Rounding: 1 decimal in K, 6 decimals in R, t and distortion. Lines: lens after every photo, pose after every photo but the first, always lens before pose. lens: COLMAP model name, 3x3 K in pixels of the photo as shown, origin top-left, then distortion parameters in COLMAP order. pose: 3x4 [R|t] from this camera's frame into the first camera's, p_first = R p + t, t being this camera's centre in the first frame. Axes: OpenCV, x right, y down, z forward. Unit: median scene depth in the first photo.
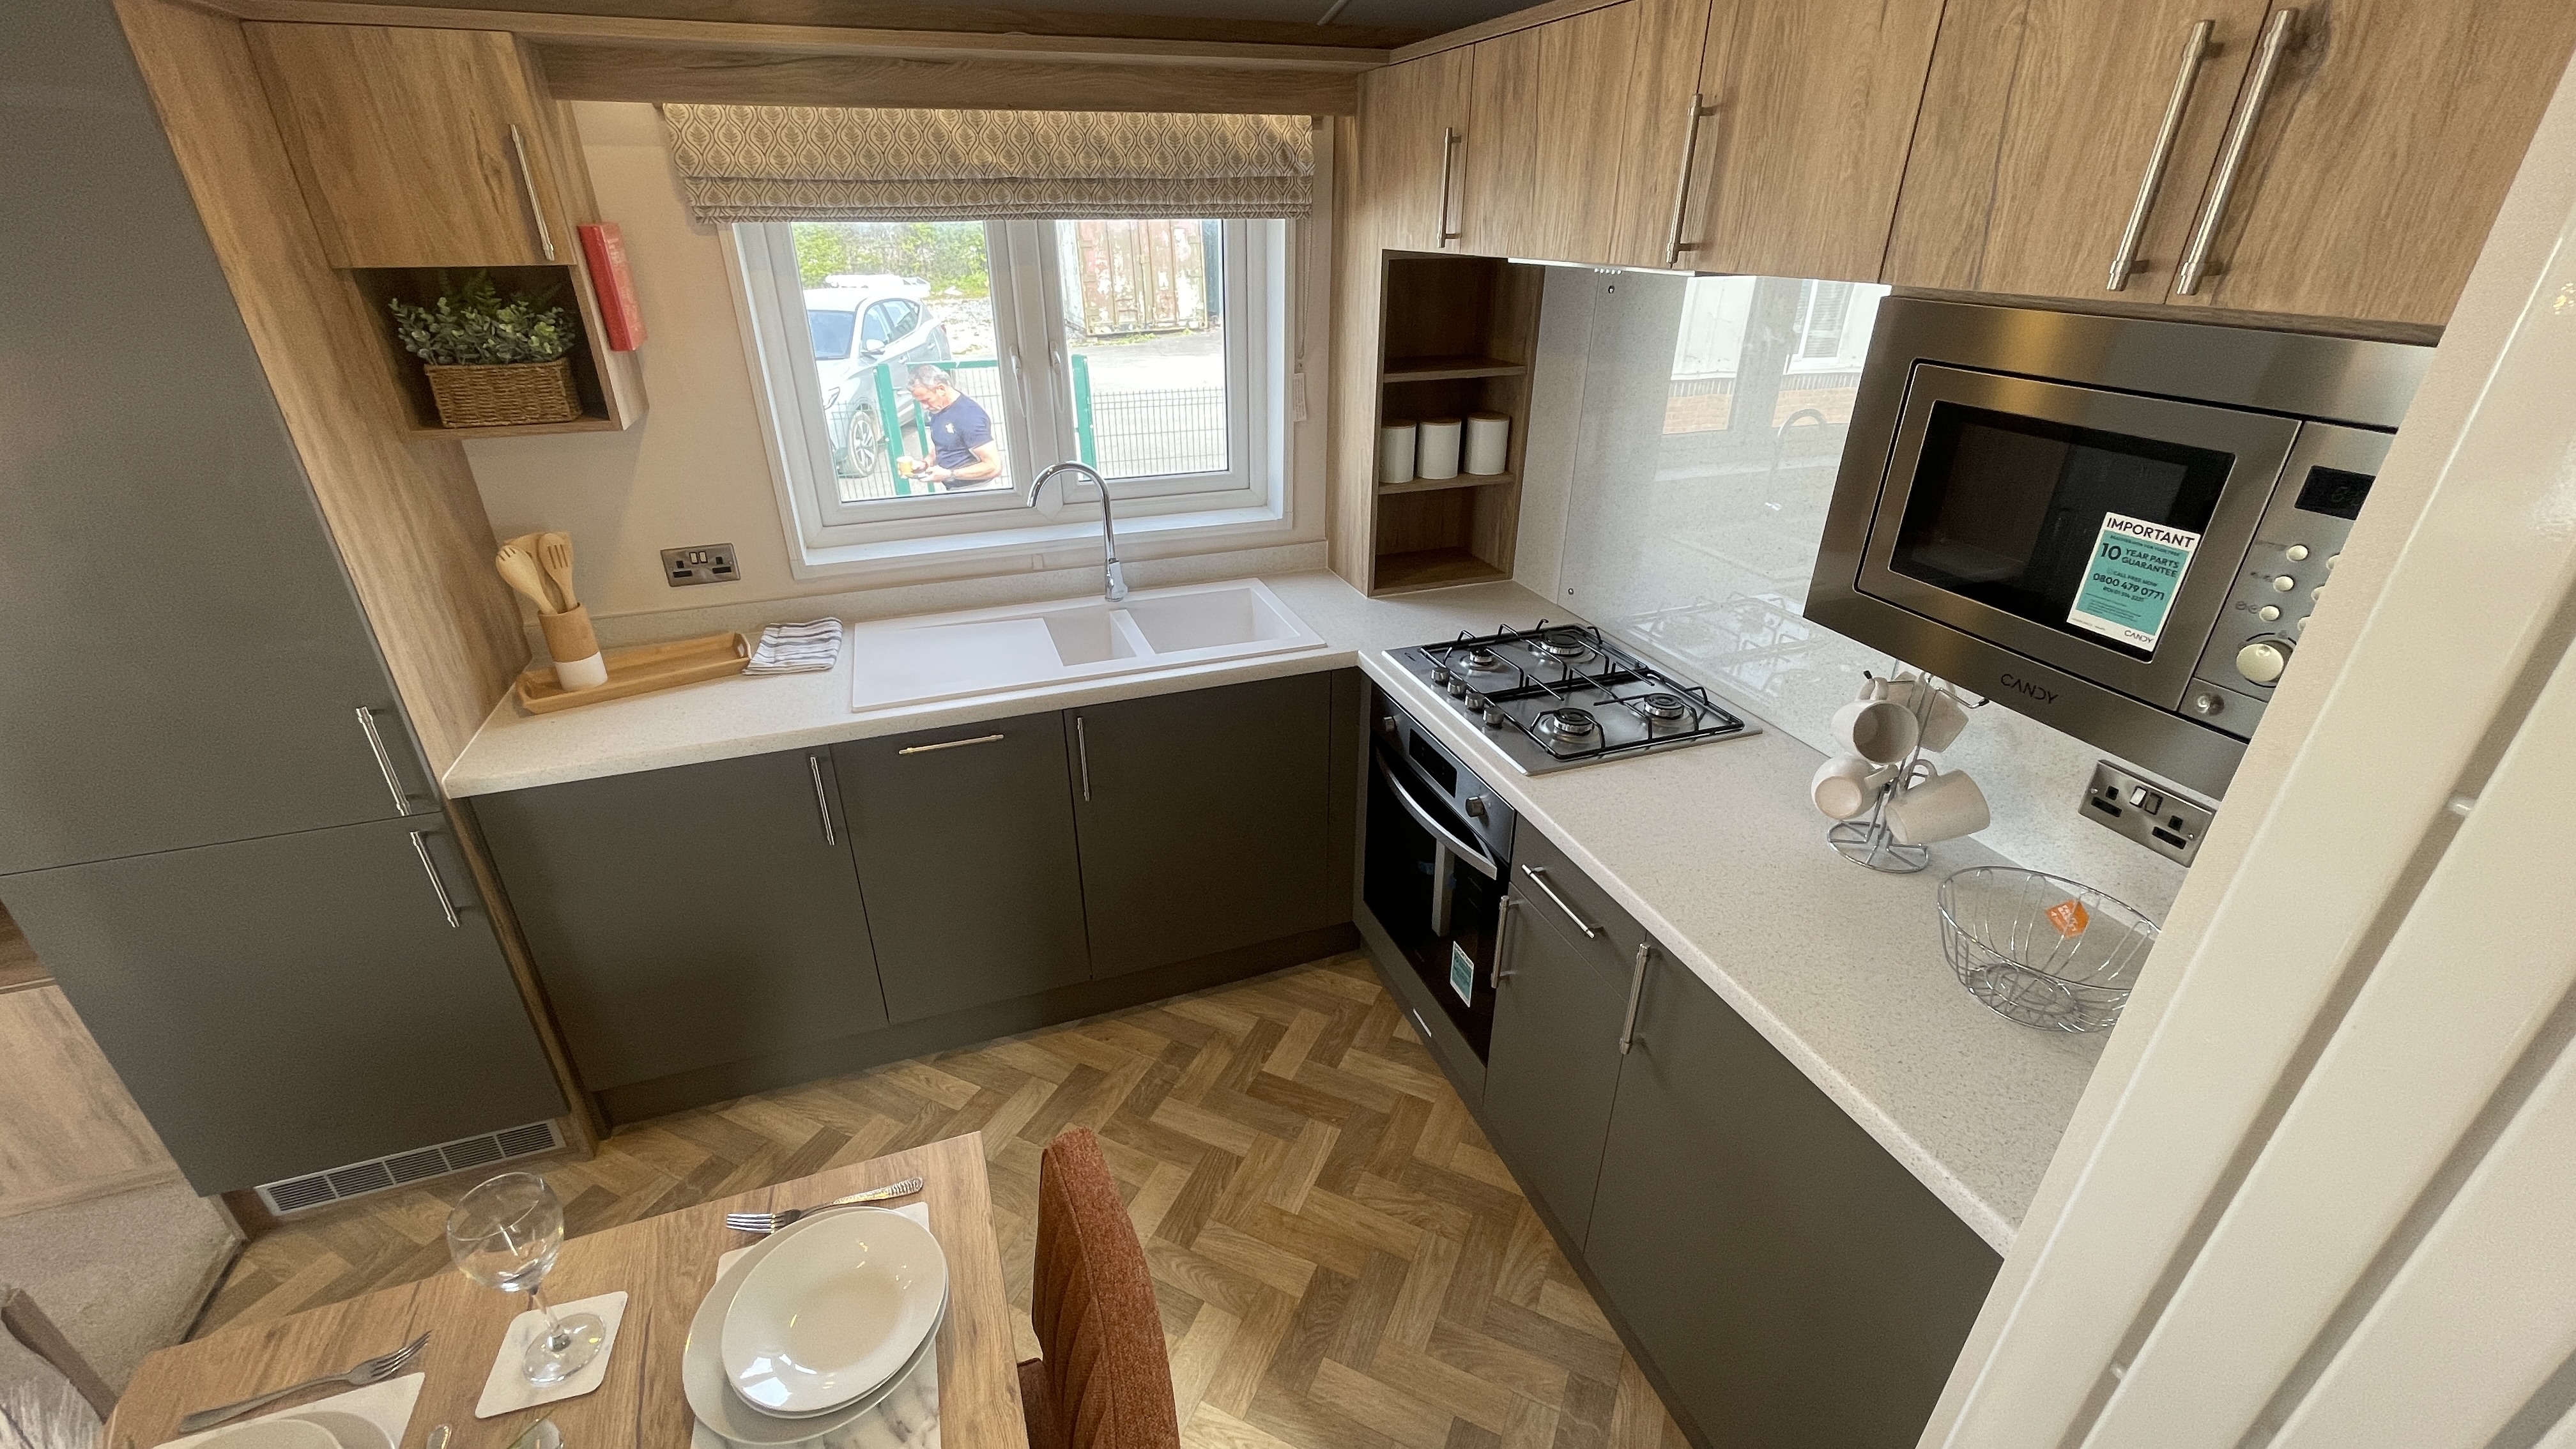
lens RADIAL K [[1036.9, 0, 1273.5], [0, 1036.9, 722.3], [0, 0, 1]] dist [-0.001042, 0.000817]
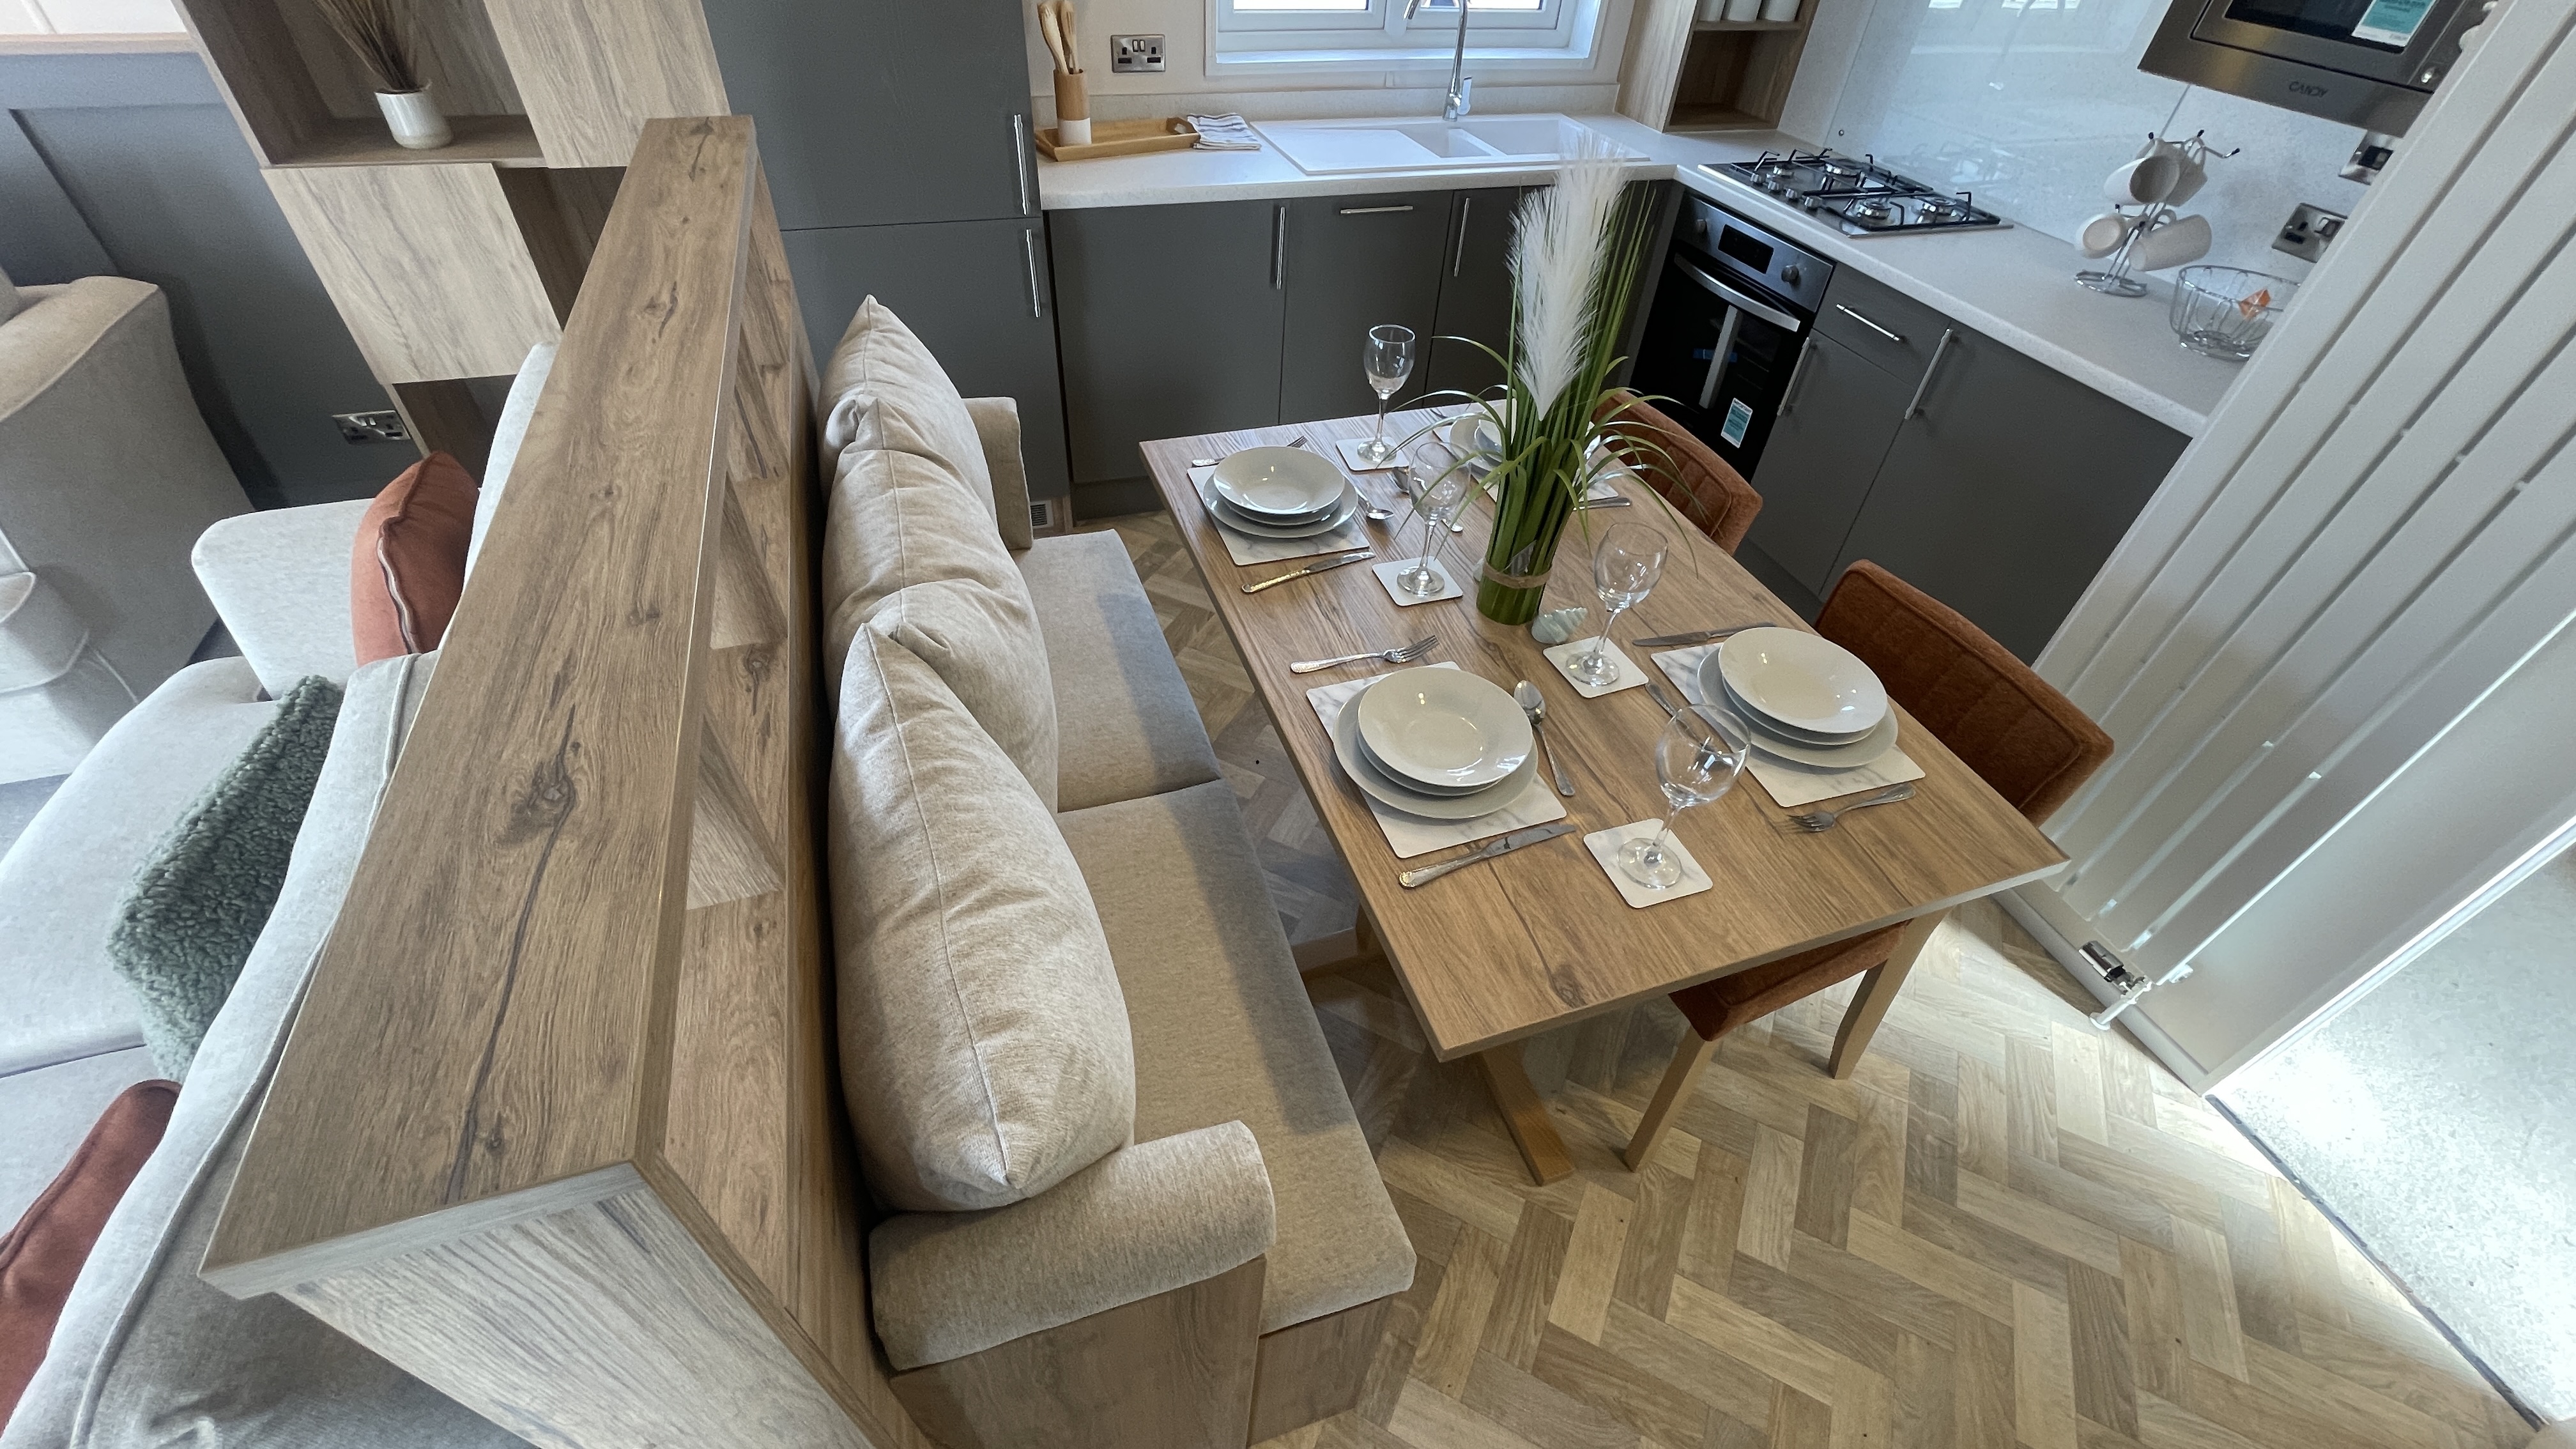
lens RADIAL K [[1036.9, 0, 1273.5], [0, 1036.9, 722.3], [0, 0, 1]] dist [-0.001042, 0.000817]
pose [[0.998593, 0.050944, 0.014694, -0.414930], [-0.053021, 0.959619, 0.276261, 0.274472], [-0.000027, -0.276651, 0.960970, -0.395825]]
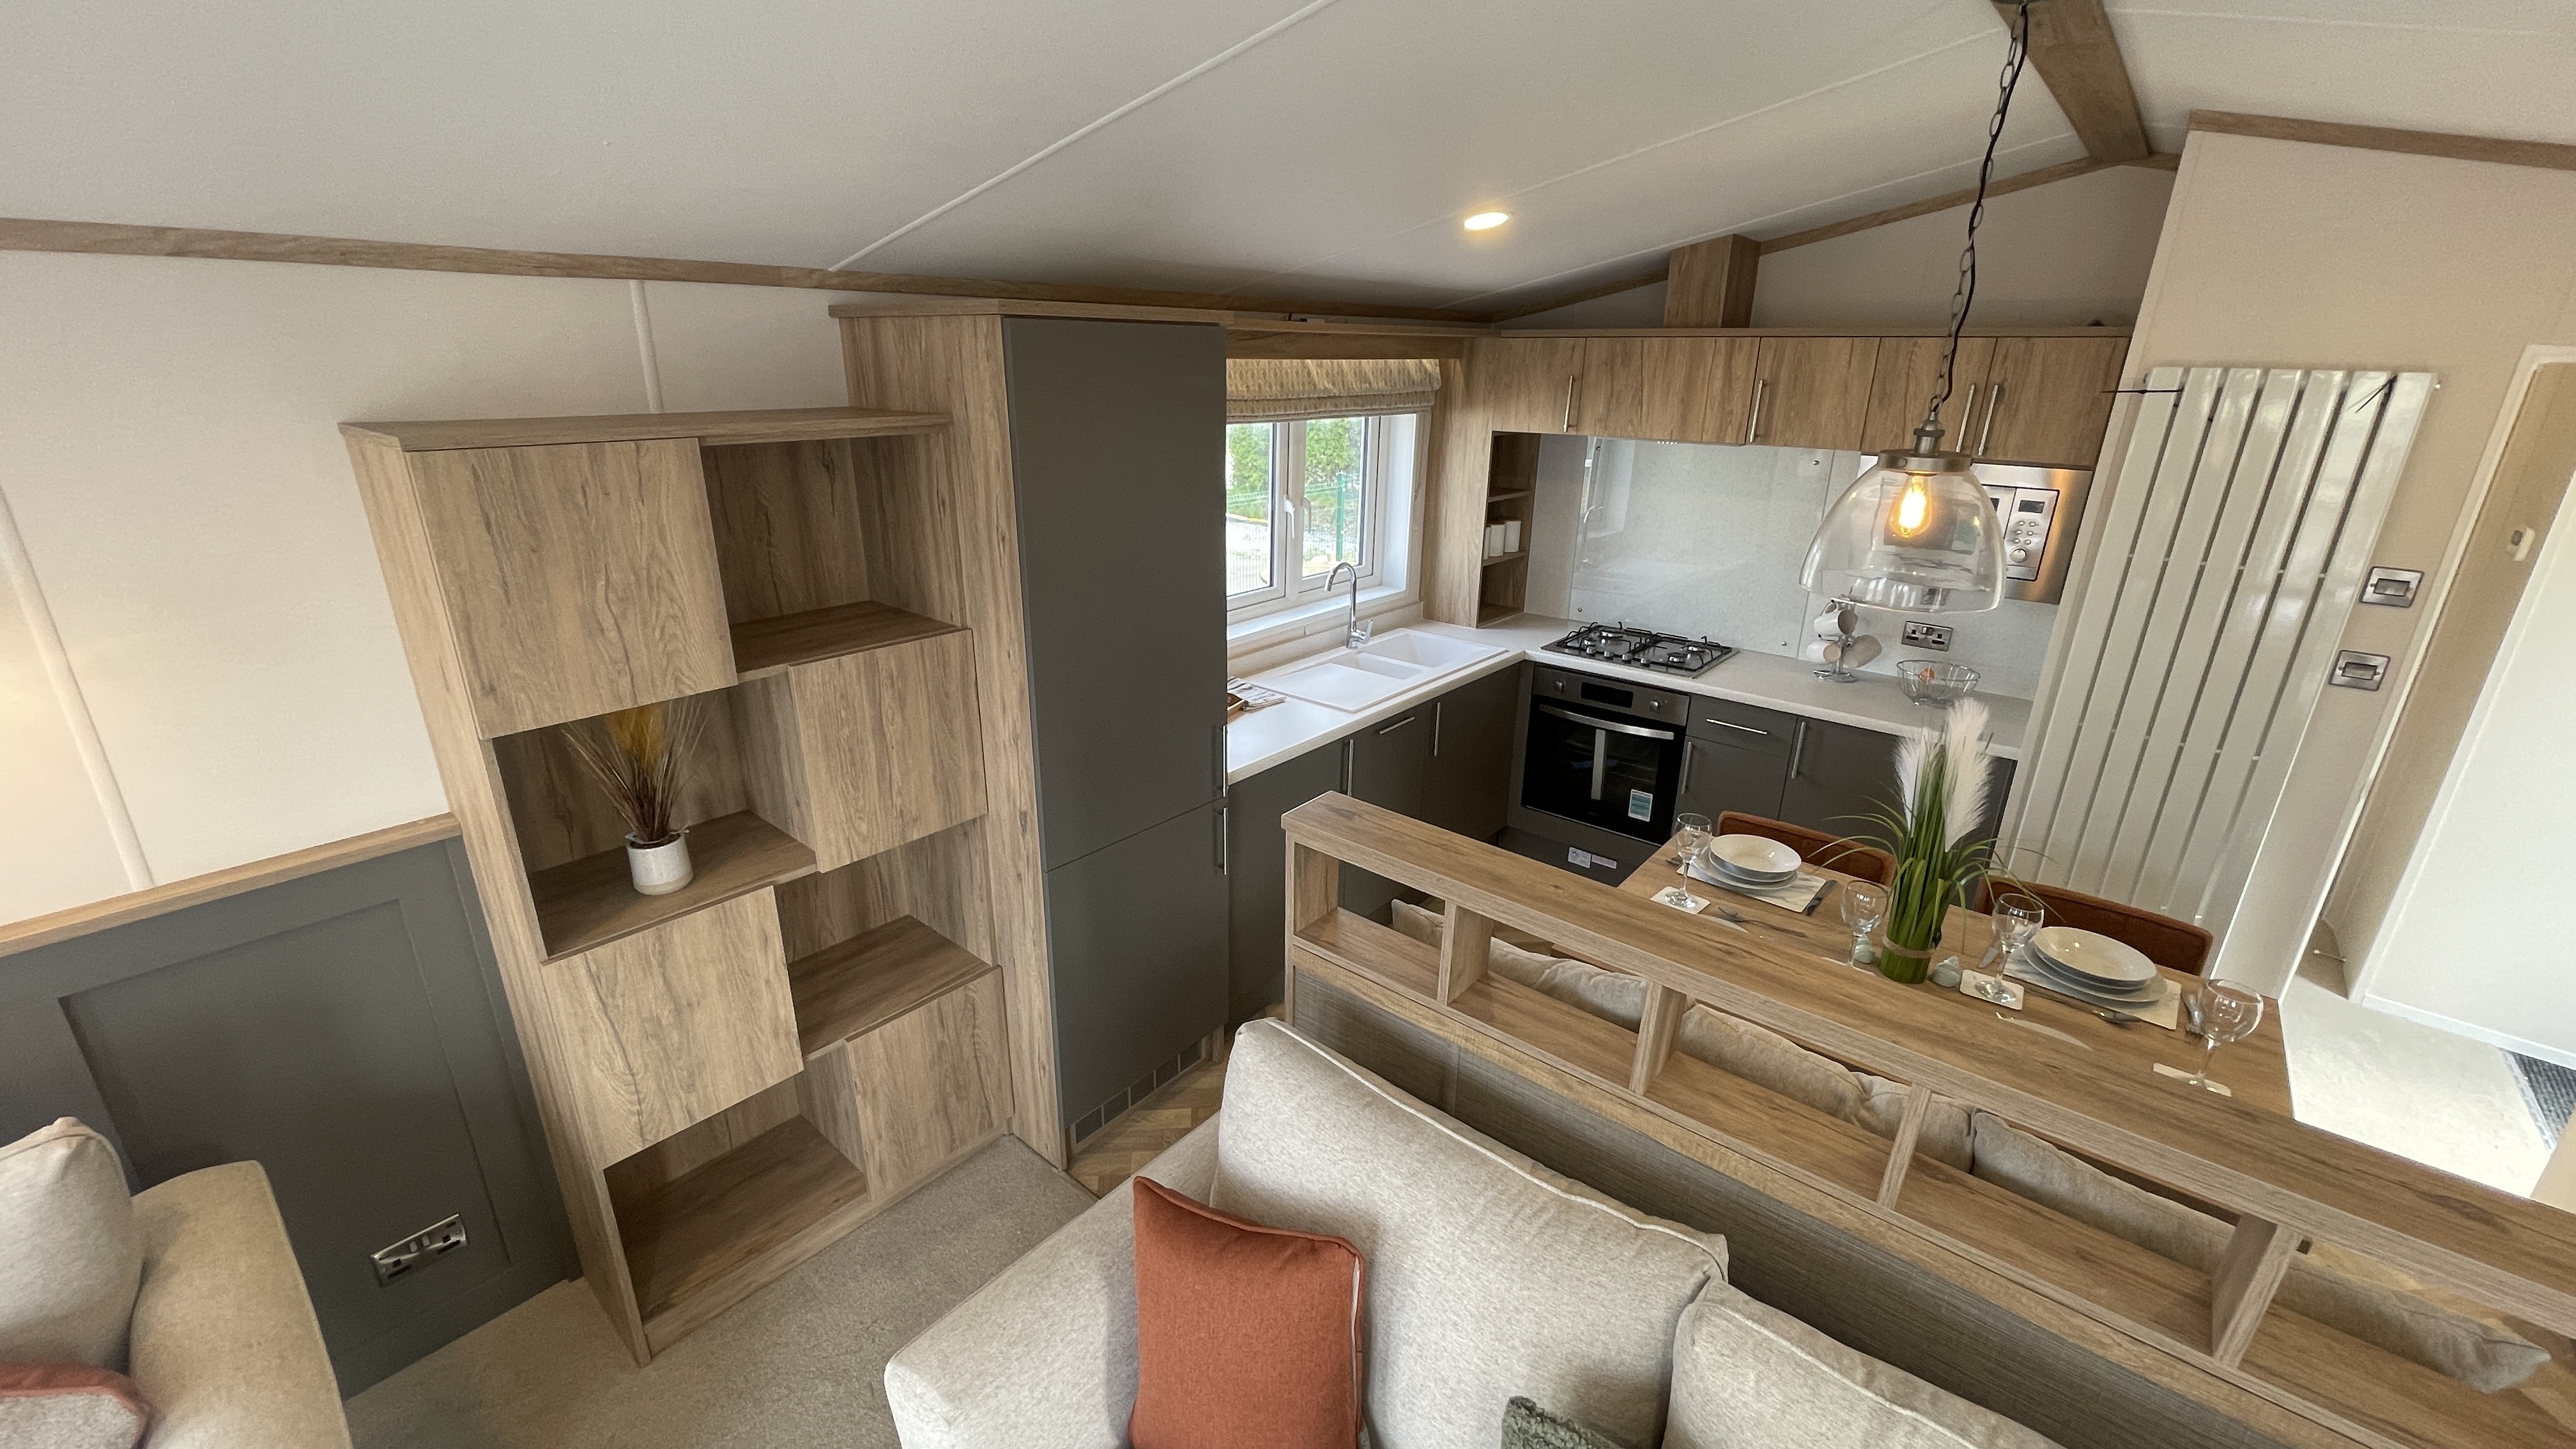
lens RADIAL K [[1036.9, 0, 1273.5], [0, 1036.9, 722.3], [0, 0, 1]] dist [-0.001042, 0.000817]
pose [[0.867650, -0.155147, 0.472348, -1.232401], [0.210083, 0.975487, -0.065493, 0.081700], [-0.450609, 0.156057, 0.878976, -0.355380]]
